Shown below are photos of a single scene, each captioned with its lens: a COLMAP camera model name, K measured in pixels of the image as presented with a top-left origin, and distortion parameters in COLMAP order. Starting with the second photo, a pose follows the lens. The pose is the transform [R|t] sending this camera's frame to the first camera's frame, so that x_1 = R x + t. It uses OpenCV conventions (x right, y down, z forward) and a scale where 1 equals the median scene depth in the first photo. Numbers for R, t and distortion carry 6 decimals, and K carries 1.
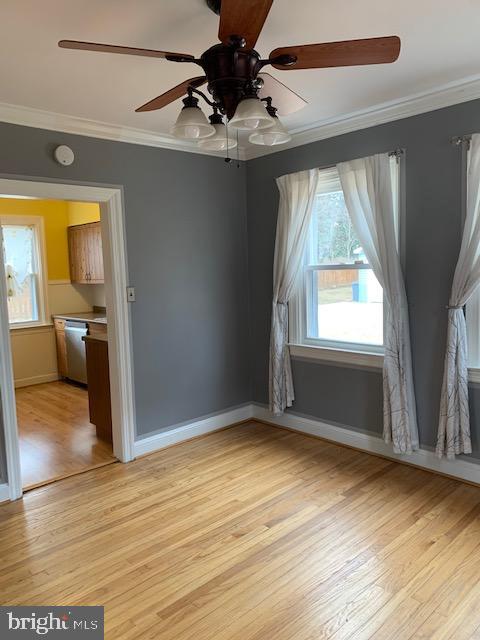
lens RADIAL K [[494.4, 0, 240.0], [0, 494.4, 320.0], [0, 0, 1]] dist [0.067097, 0.000558]
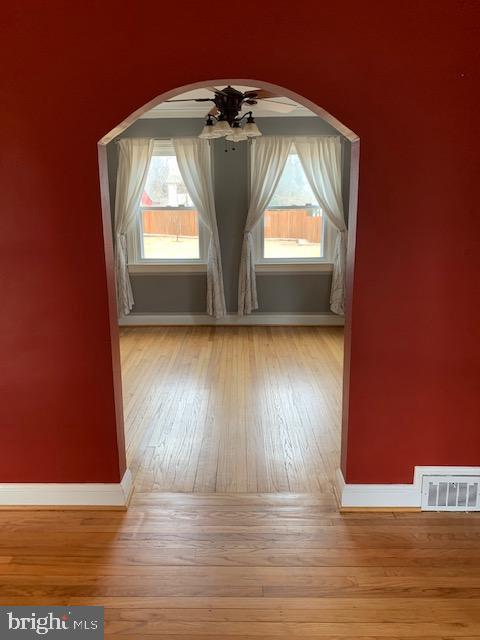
lens RADIAL K [[494.4, 0, 240.0], [0, 494.4, 320.0], [0, 0, 1]] dist [0.067097, 0.000558]
pose [[0.695505, -0.133909, 0.705933, -0.823598], [0.062601, 0.990037, 0.126125, 0.056943], [-0.715789, -0.043528, 0.696959, -0.241762]]
